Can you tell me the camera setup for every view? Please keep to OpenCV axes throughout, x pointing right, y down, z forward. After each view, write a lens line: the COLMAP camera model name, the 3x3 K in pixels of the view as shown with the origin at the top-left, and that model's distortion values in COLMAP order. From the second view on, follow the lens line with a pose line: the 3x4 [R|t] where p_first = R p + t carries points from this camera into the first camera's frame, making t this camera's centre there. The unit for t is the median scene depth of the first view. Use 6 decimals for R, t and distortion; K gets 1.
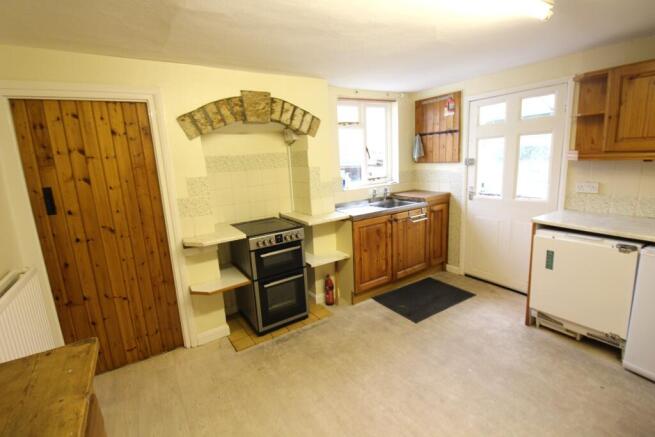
lens RADIAL K [[303.8, 0, 323.7], [0, 303.8, 213.9], [0, 0, 1]] dist [-0.004702, -0.001971]
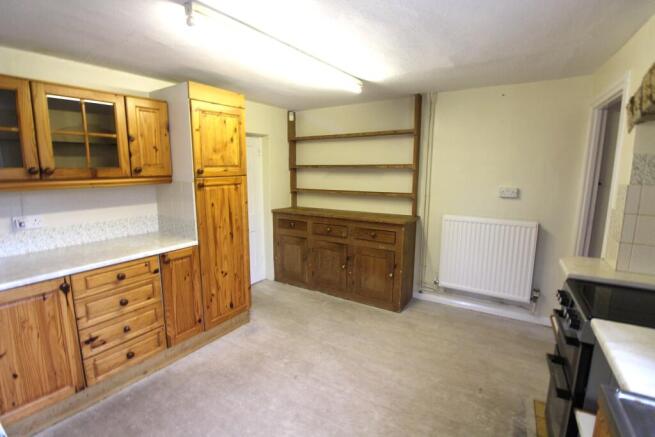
lens RADIAL K [[303.8, 0, 325.3], [0, 303.8, 212.1], [0, 0, 1]] dist [-0.004702, -0.001971]
pose [[-0.896328, 0.117794, -0.427459, 0.400295], [-0.037414, 0.940534, 0.337633, -0.216412], [0.441811, 0.318623, -0.838619, 1.014747]]
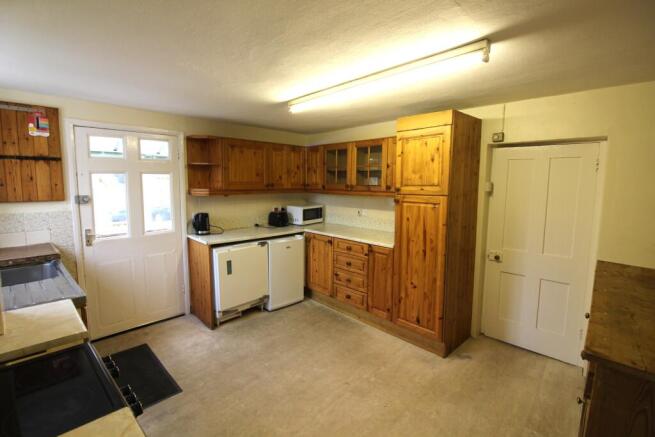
lens RADIAL K [[303.8, 0, 319.1], [0, 303.8, 212.6], [0, 0, 1]] dist [-0.004702, -0.001971]
pose [[-0.234112, -0.049057, 0.970971, -0.496520], [0.187640, 0.977668, 0.094638, -0.107122], [-0.953930, 0.204349, -0.219679, 0.652634]]
